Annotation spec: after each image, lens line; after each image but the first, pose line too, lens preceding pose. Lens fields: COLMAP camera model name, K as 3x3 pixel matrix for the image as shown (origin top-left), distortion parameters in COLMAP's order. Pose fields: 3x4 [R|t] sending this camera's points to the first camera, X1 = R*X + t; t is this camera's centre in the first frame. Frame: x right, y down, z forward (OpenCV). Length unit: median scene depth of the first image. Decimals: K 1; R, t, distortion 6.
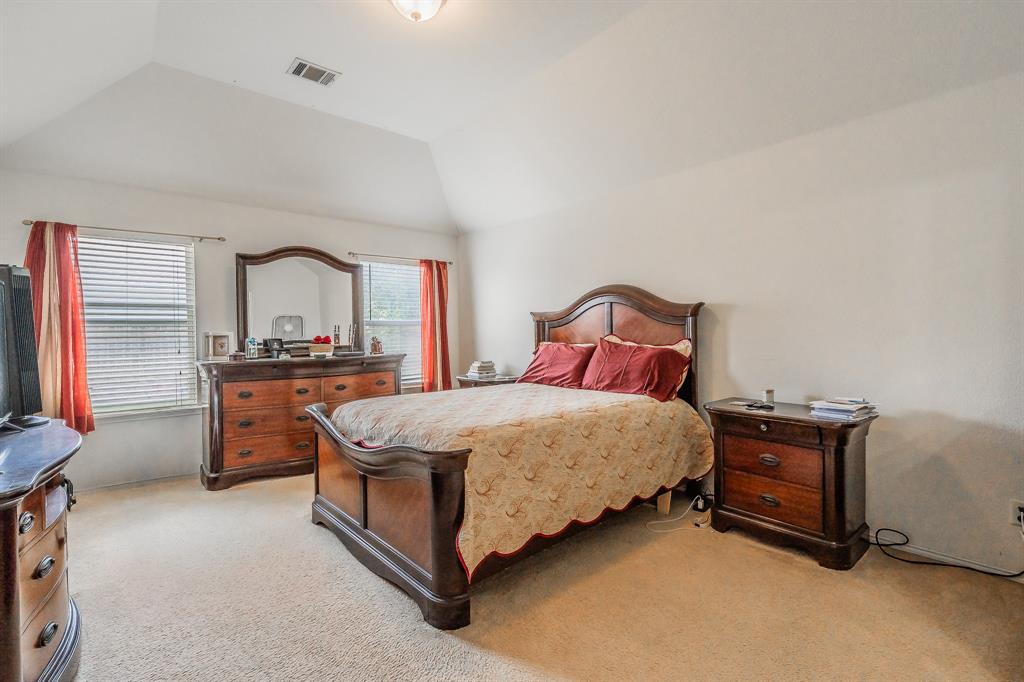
lens RADIAL K [[460.6, 0, 510.9], [0, 460.6, 337.6], [0, 0, 1]] dist [-0.001500, -0.000052]
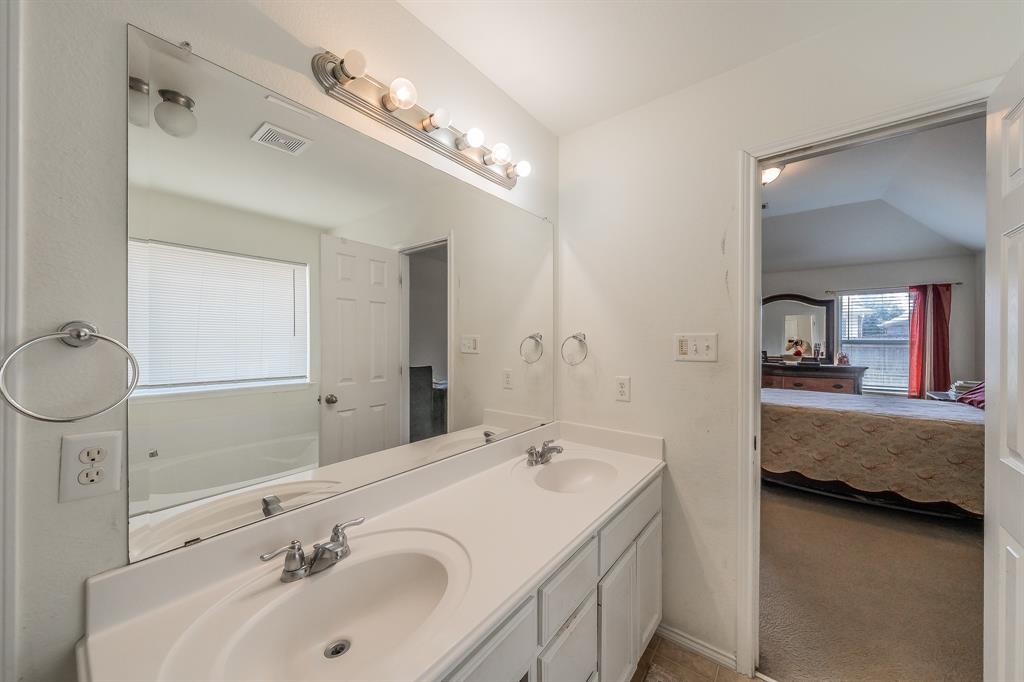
lens RADIAL K [[385.8, 0, 512.6], [0, 385.8, 340.4], [0, 0, 1]] dist [-0.003733, -0.000108]
pose [[0.197179, 0.016580, -0.980227, 0.612598], [-0.023892, 0.999641, 0.012102, -0.027585], [0.980076, 0.021033, 0.197504, -0.162578]]
